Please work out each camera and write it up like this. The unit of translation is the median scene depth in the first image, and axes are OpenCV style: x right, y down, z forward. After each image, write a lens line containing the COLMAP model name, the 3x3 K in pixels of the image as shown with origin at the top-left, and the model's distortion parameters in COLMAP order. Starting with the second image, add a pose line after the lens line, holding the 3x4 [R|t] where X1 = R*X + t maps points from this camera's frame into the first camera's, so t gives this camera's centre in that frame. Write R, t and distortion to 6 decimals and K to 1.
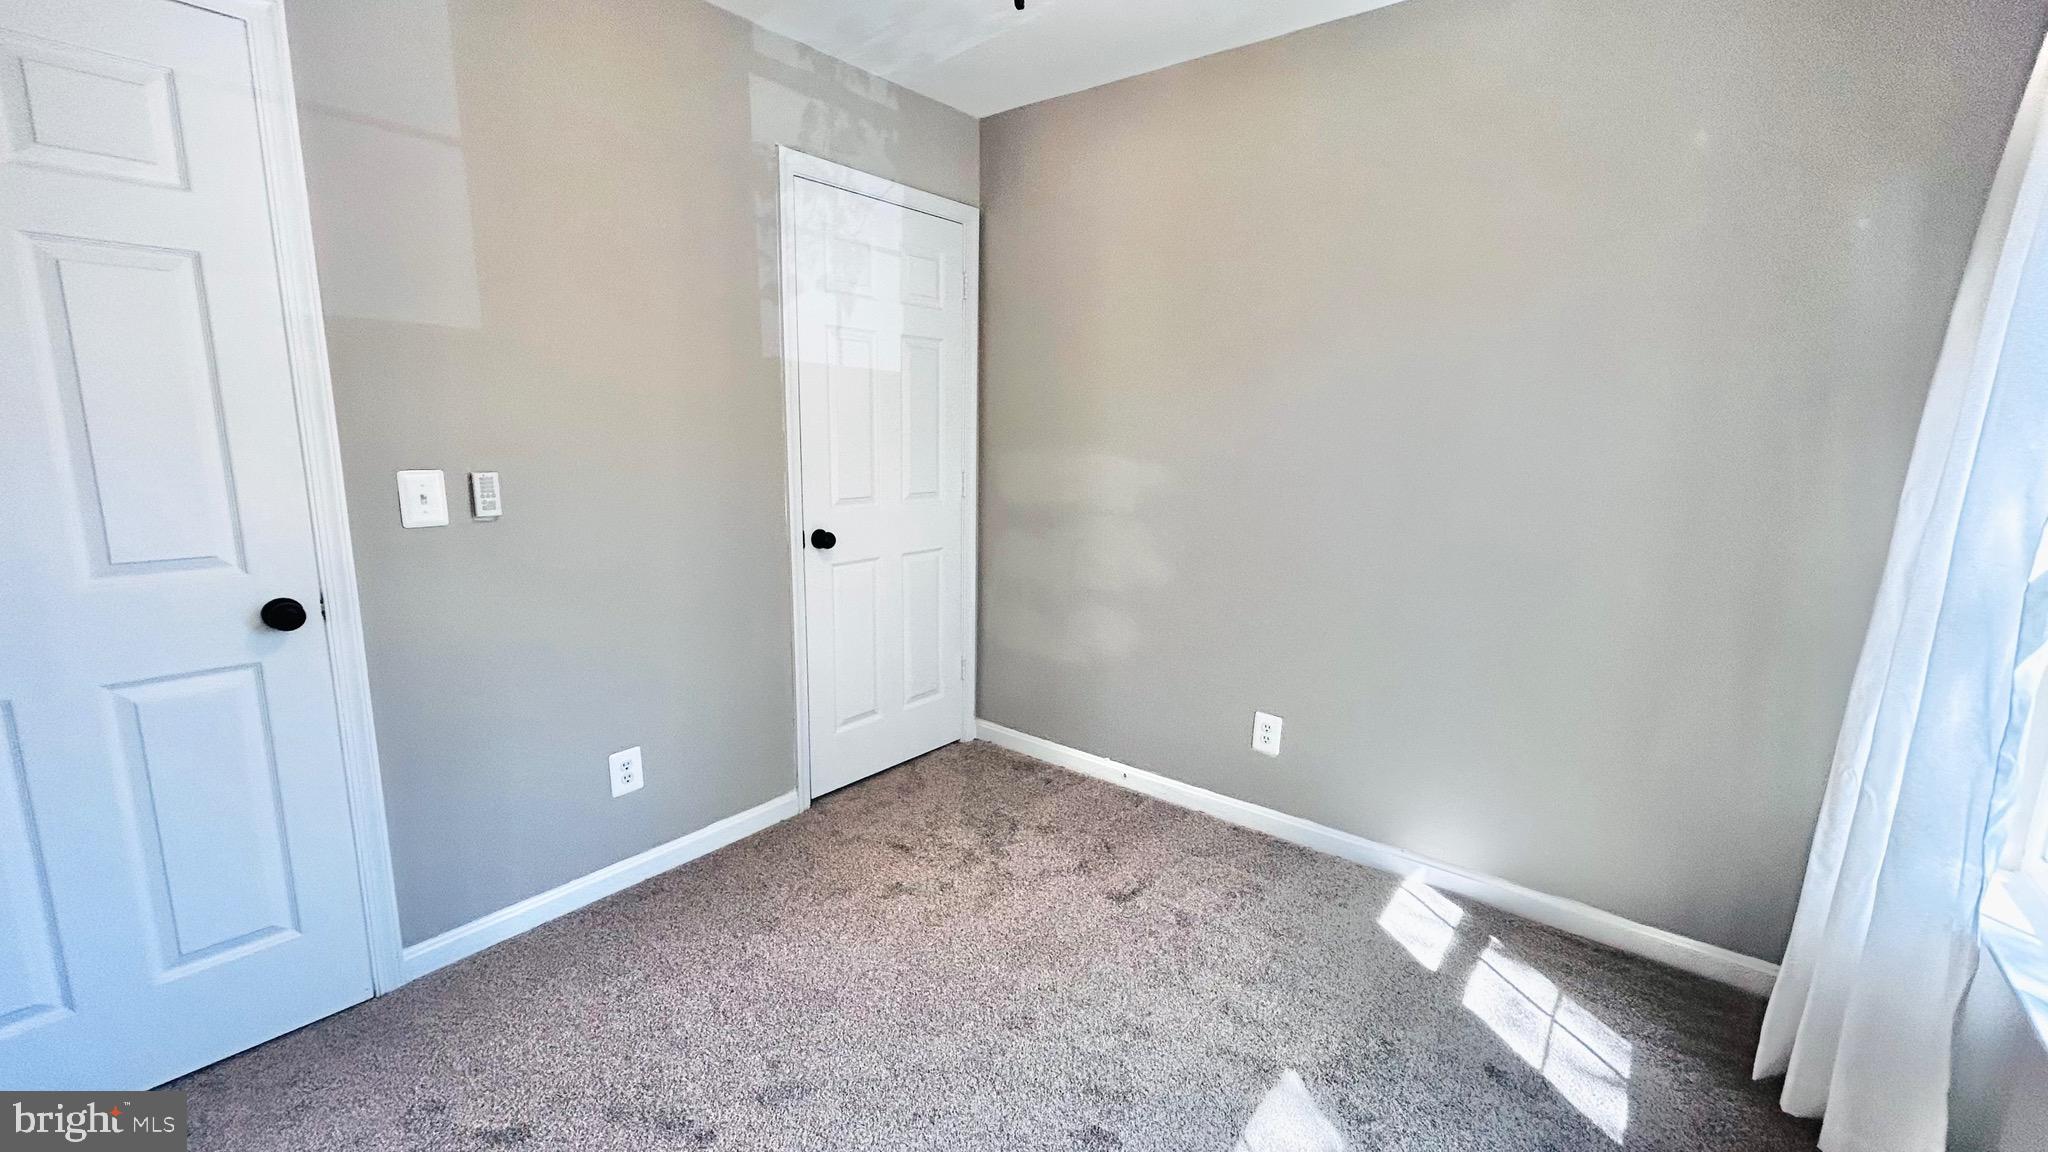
lens RADIAL K [[836.3, 0, 1023.1], [0, 836.3, 579.5], [0, 0, 1]] dist [0.002623, 0.000309]
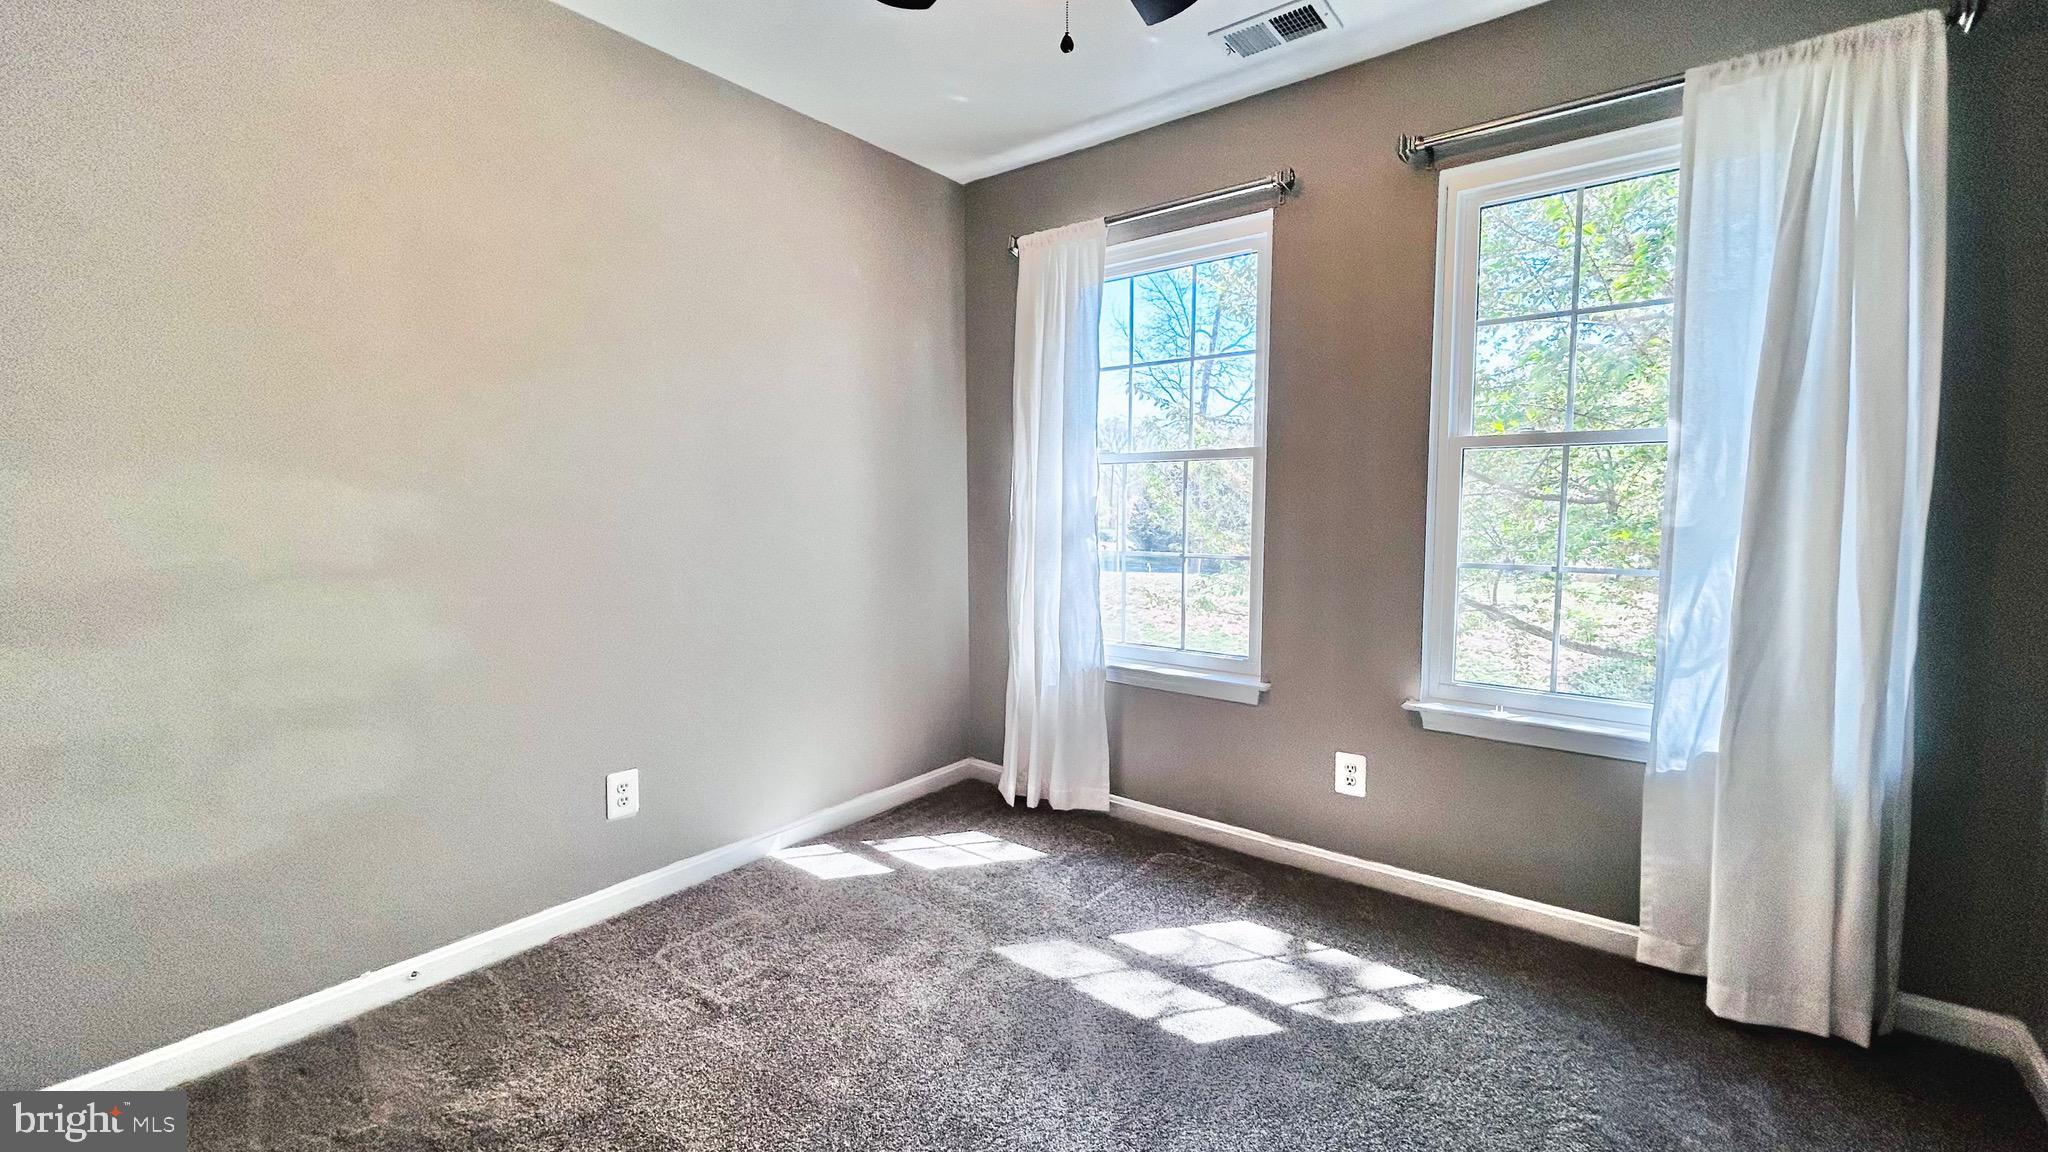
lens RADIAL K [[836.3, 0, 1024.6], [0, 836.3, 575.9], [0, 0, 1]] dist [0.002623, 0.000309]
pose [[-0.006889, -0.101513, 0.994810, -0.572931], [0.188674, 0.976834, 0.100986, -0.048610], [-0.982016, 0.188390, 0.012424, 0.549972]]
